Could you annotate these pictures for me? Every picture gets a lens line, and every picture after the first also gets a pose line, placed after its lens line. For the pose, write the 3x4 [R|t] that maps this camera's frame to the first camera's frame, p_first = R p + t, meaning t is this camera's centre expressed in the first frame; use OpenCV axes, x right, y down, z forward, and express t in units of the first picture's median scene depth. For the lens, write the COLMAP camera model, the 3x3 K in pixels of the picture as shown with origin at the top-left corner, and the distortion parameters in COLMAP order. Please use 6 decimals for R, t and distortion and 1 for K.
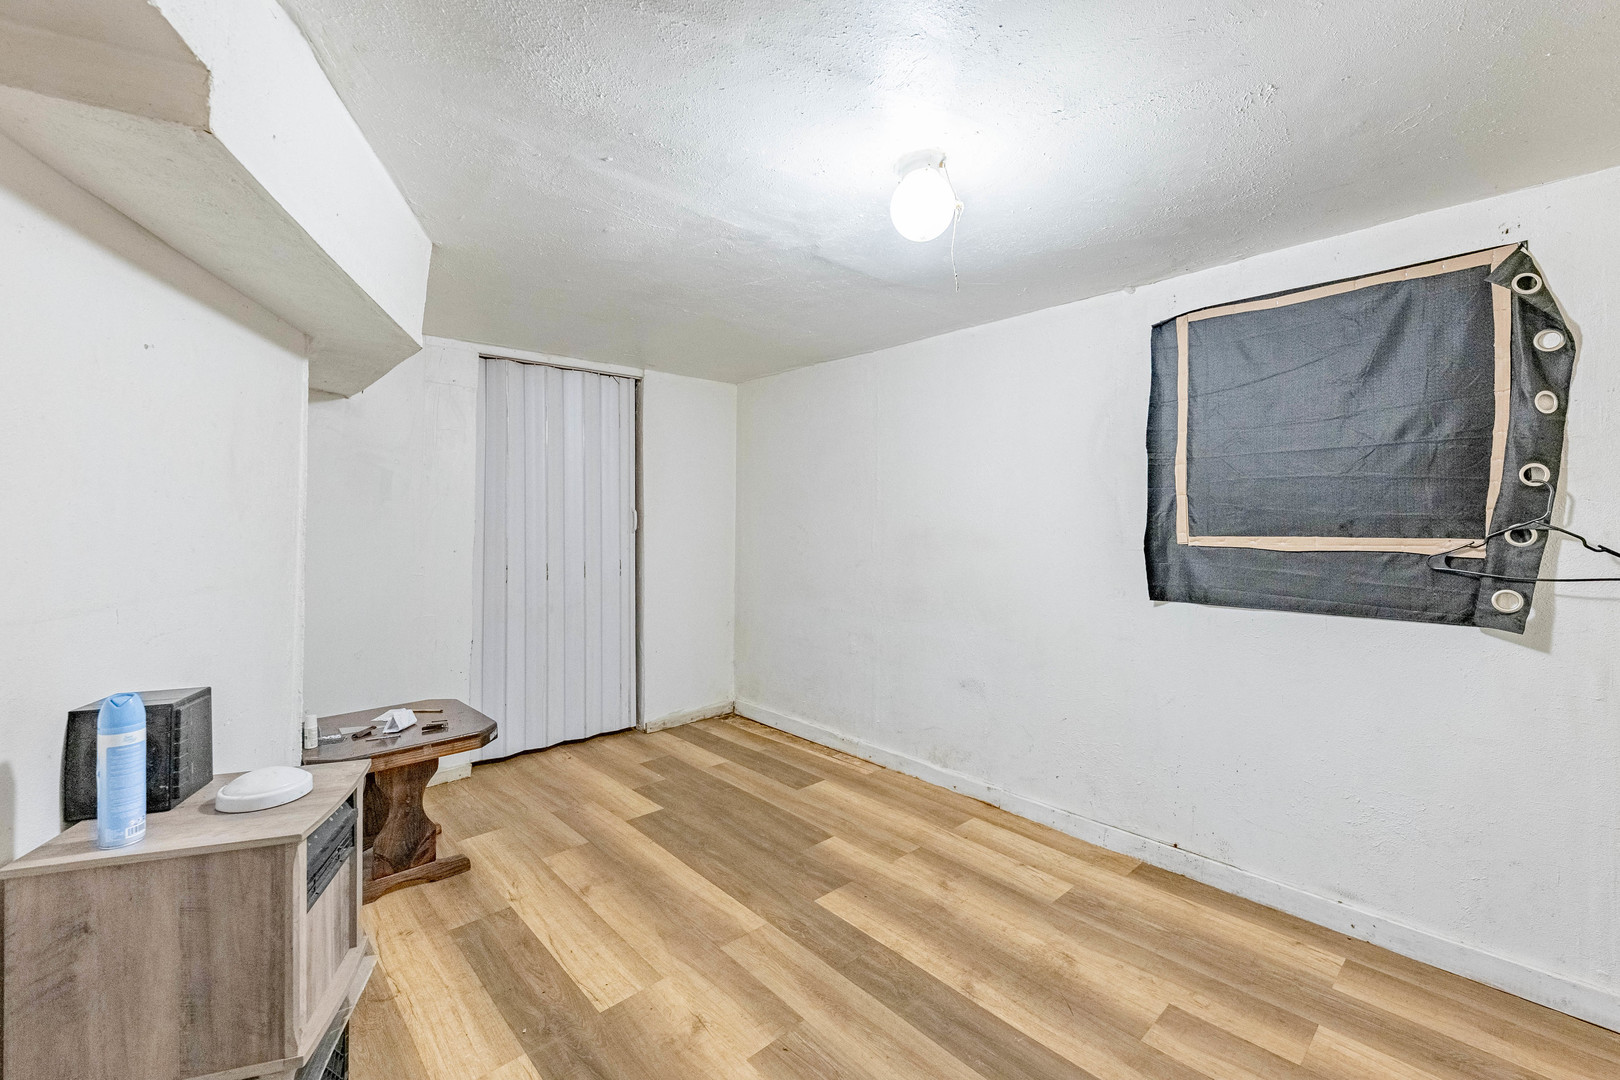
lens RADIAL K [[669.5, 0, 814.4], [0, 669.5, 533.0], [0, 0, 1]] dist [0.001238, 0.000092]
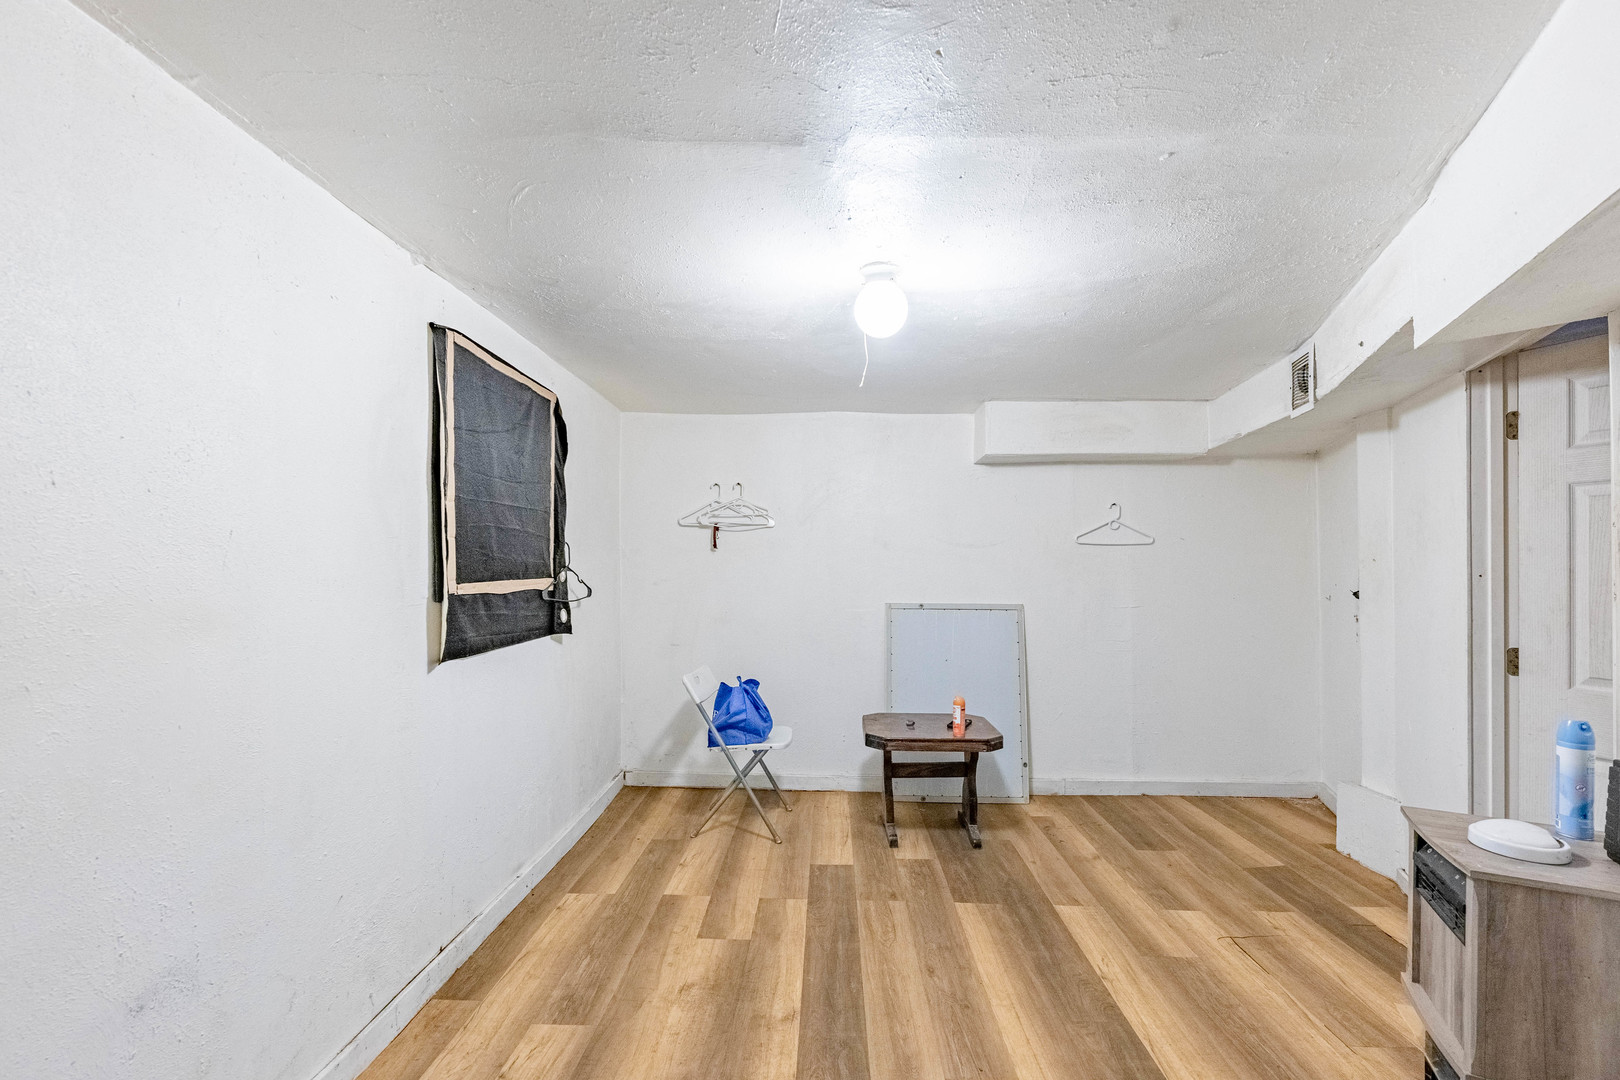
lens RADIAL K [[669.5, 0, 813.6], [0, 669.5, 556.2], [0, 0, 1]] dist [0.001238, 0.000092]
pose [[-0.719575, 0.003550, 0.694406, -0.498121], [0.001306, 0.999992, -0.003759, -0.034013], [-0.694413, -0.001798, -0.719574, 1.636124]]
